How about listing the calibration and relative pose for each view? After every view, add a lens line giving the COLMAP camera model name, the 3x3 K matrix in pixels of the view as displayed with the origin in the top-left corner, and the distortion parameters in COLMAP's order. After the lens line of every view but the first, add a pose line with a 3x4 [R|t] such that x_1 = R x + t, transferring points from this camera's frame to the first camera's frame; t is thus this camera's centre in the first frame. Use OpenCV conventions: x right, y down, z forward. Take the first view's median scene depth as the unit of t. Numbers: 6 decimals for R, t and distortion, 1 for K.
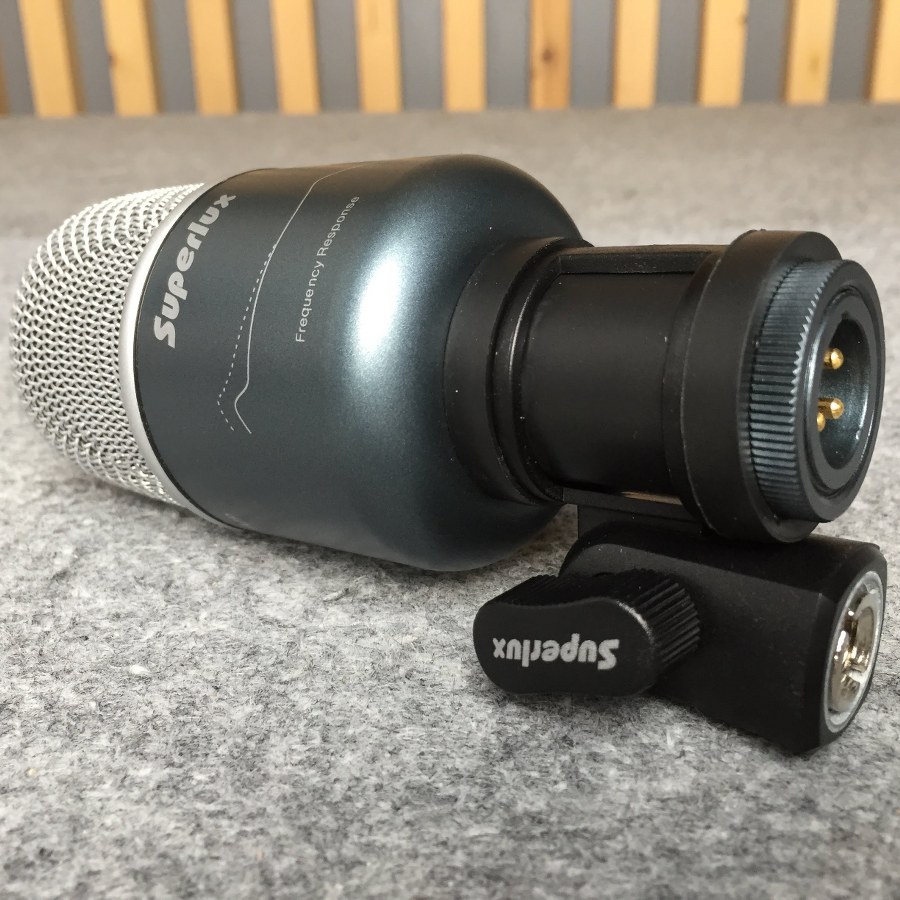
lens RADIAL K [[960.3, 0, 447.0], [0, 960.3, 444.8], [0, 0, 1]] dist [-0.015793, 0.000000]
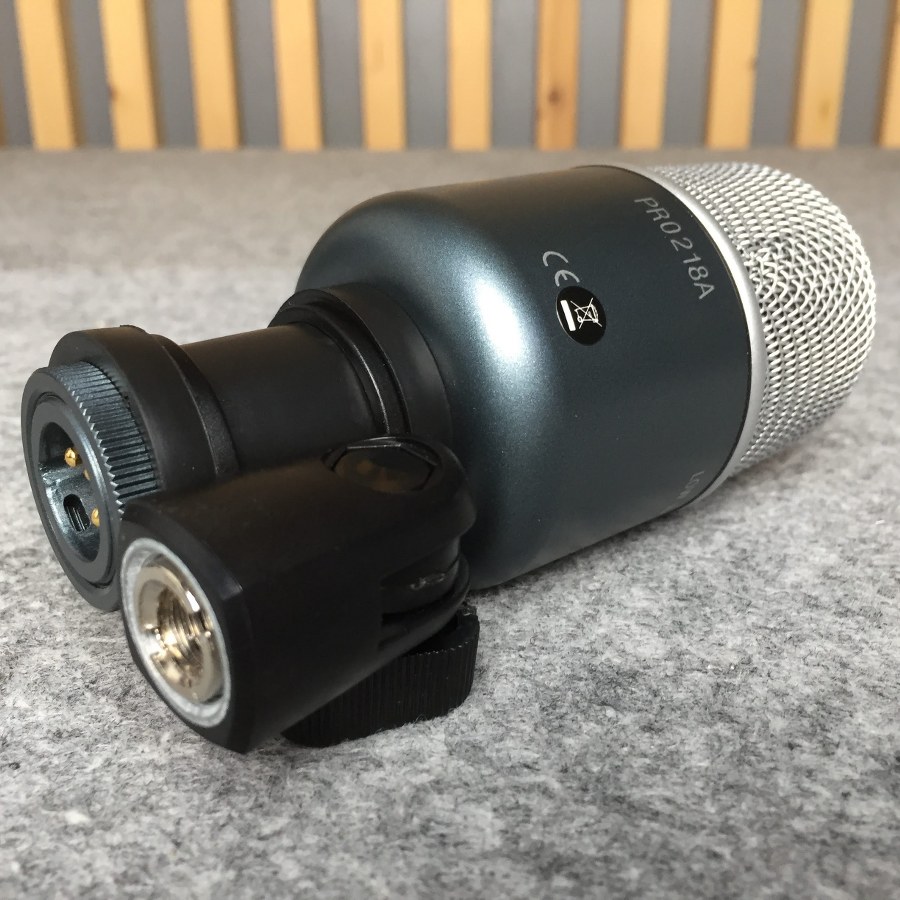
lens RADIAL K [[960.3, 0, 448.3], [0, 960.3, 455.5], [0, 0, 1]] dist [-0.015793, 0.000000]
pose [[0.999916, 0.012544, 0.003167, -0.025675], [-0.012444, 0.999472, -0.030025, -0.036091], [-0.003542, 0.029984, 0.999544, 0.203031]]
